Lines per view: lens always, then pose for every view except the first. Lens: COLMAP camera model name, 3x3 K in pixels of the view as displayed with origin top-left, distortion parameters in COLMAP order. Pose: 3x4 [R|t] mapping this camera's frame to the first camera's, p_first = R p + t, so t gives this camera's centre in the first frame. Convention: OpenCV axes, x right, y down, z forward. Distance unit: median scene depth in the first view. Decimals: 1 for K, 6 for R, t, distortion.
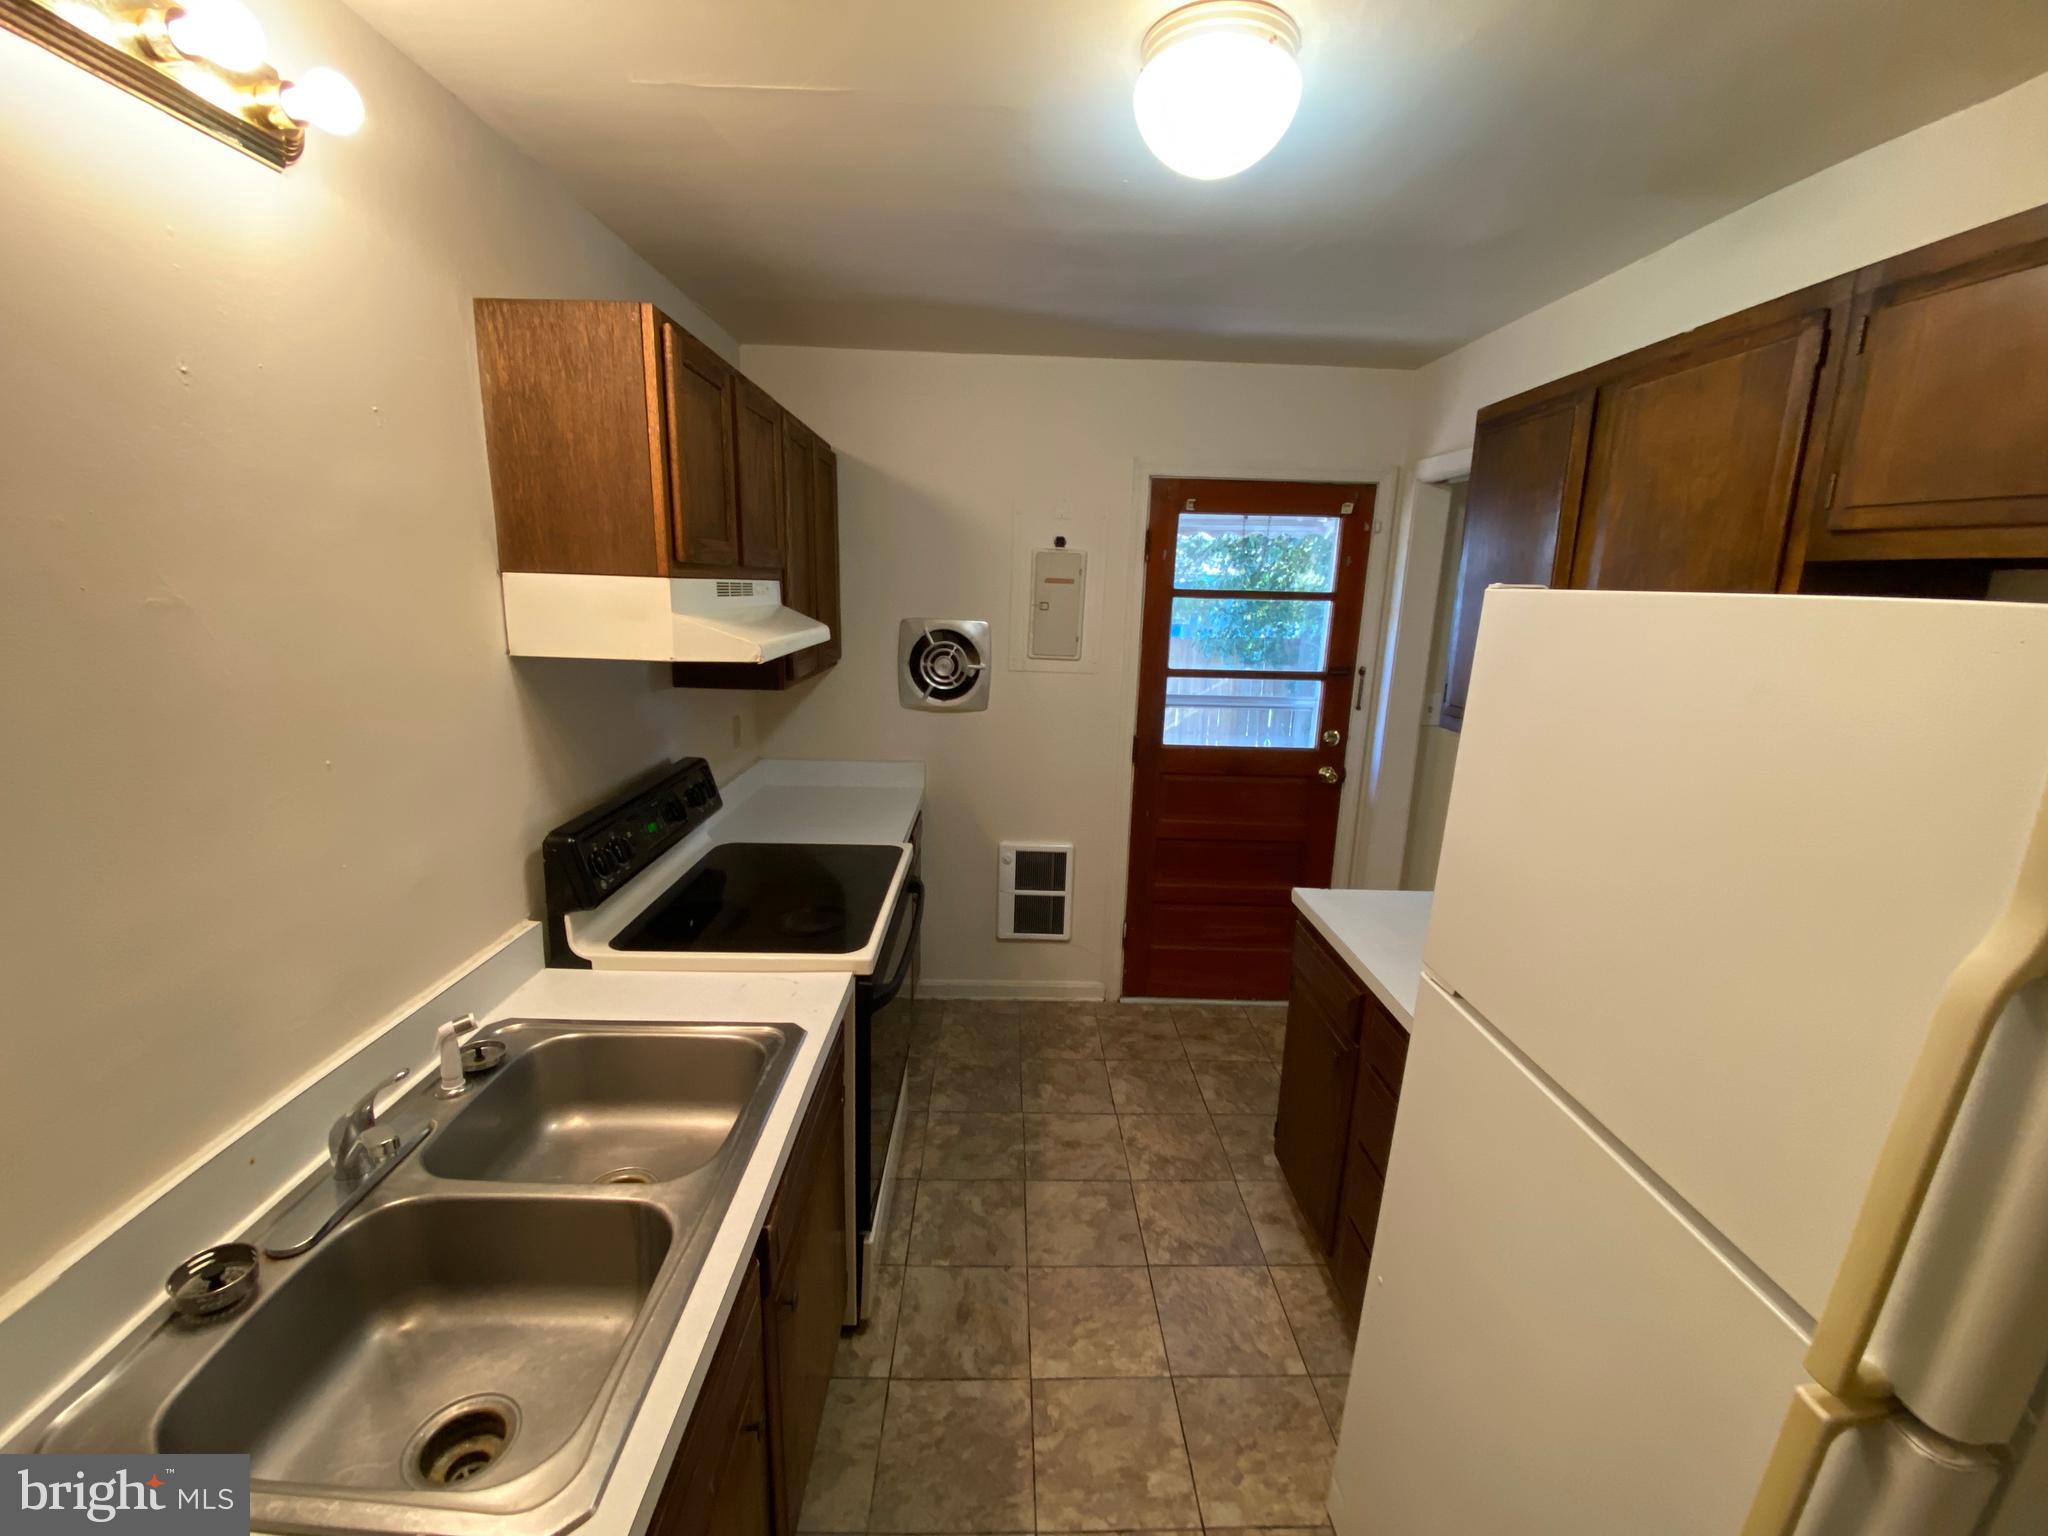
lens RADIAL K [[832.1, 0, 1021.2], [0, 832.1, 770.6], [0, 0, 1]] dist [0.014073, -0.015454]
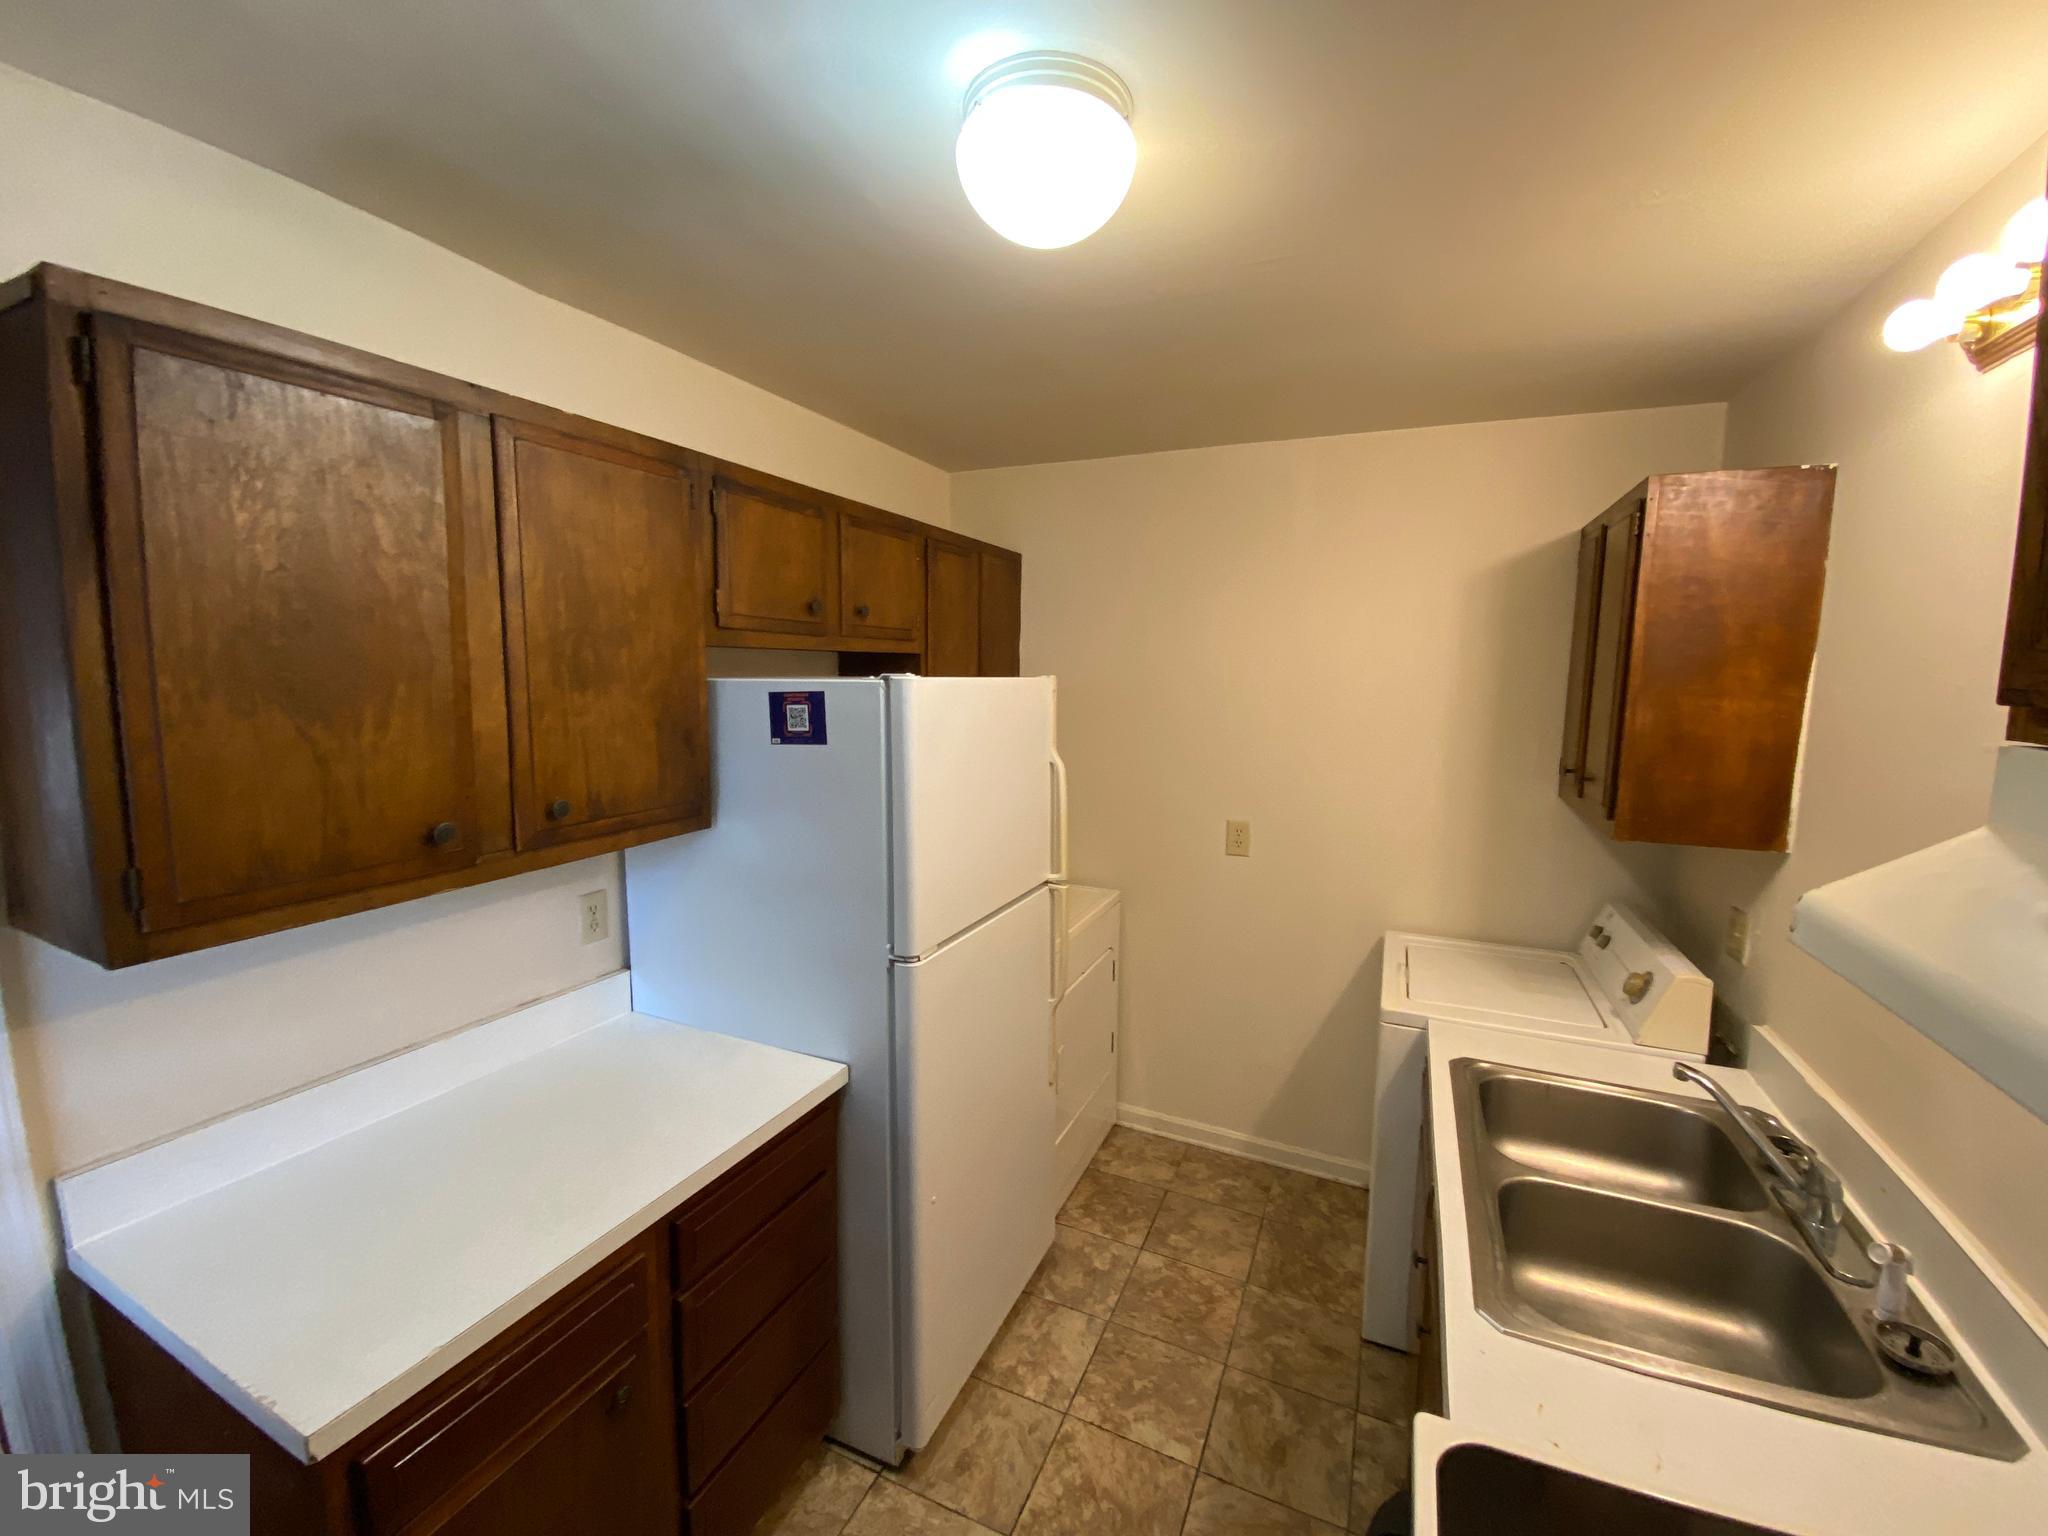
lens RADIAL K [[832.1, 0, 1028.2], [0, 832.1, 763.2], [0, 0, 1]] dist [0.014073, -0.015454]
pose [[-0.906460, -0.088543, 0.412904, -0.118357], [0.056266, 0.943730, 0.325895, -0.333598], [-0.418526, 0.318643, -0.850472, 1.375491]]
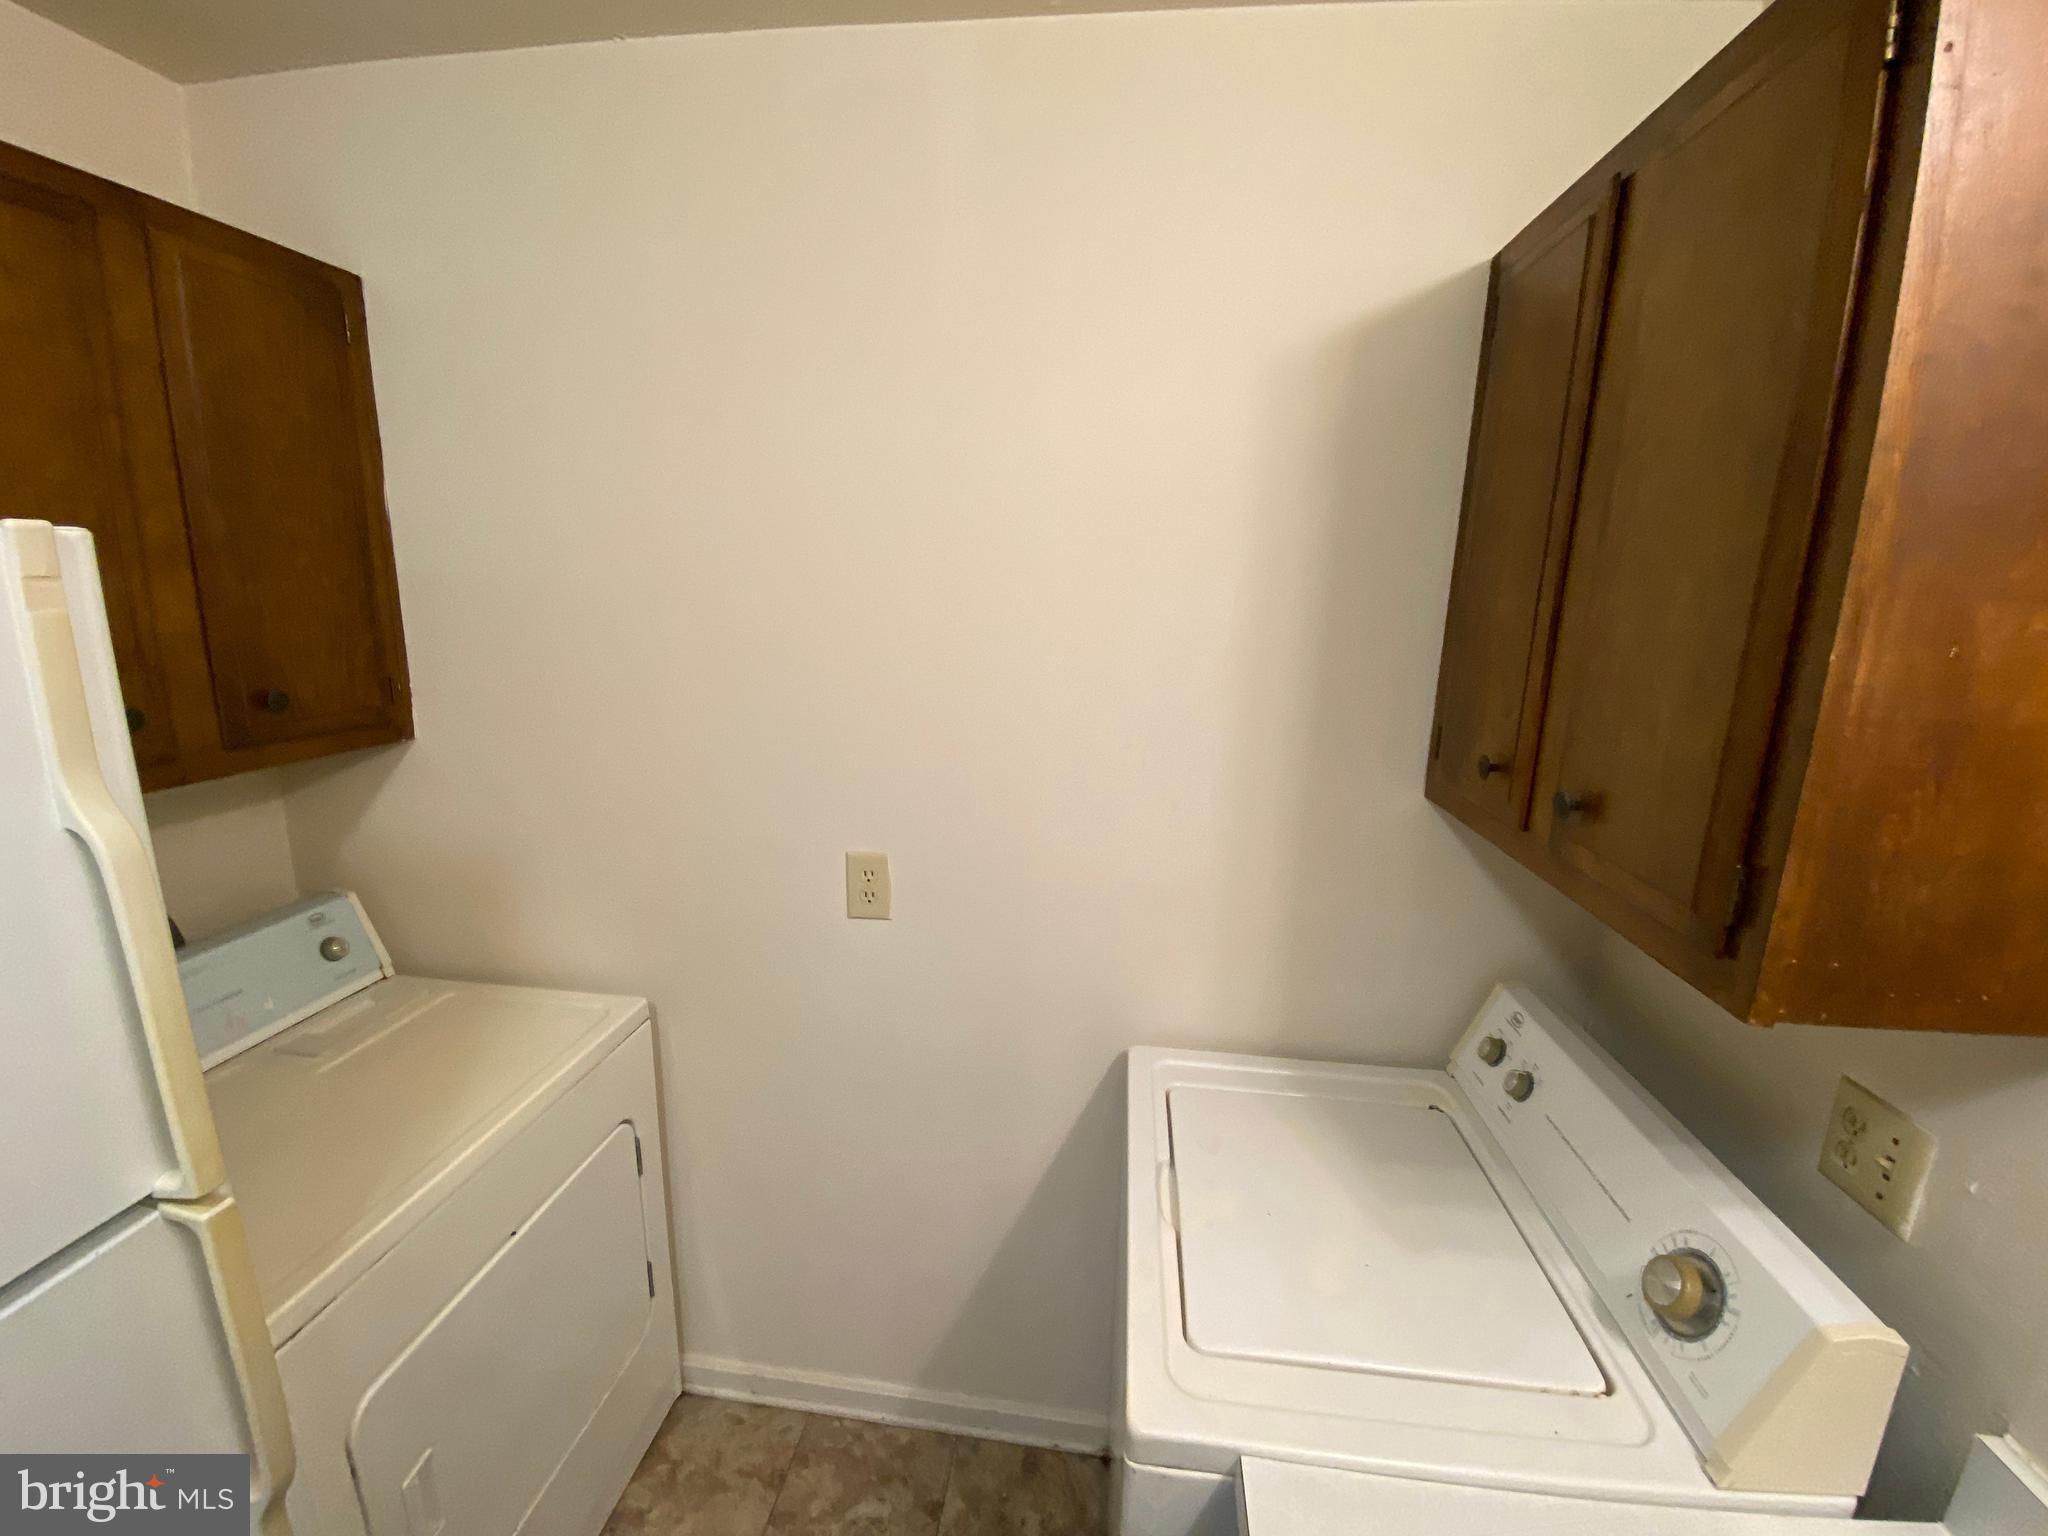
lens RADIAL K [[832.1, 0, 1028.0], [0, 832.1, 784.8], [0, 0, 1]] dist [0.014073, -0.015454]
pose [[-0.988987, -0.083640, 0.122101, -0.086867], [-0.020763, 0.895248, 0.445084, -0.115284], [-0.146538, 0.437647, -0.887126, 0.556815]]
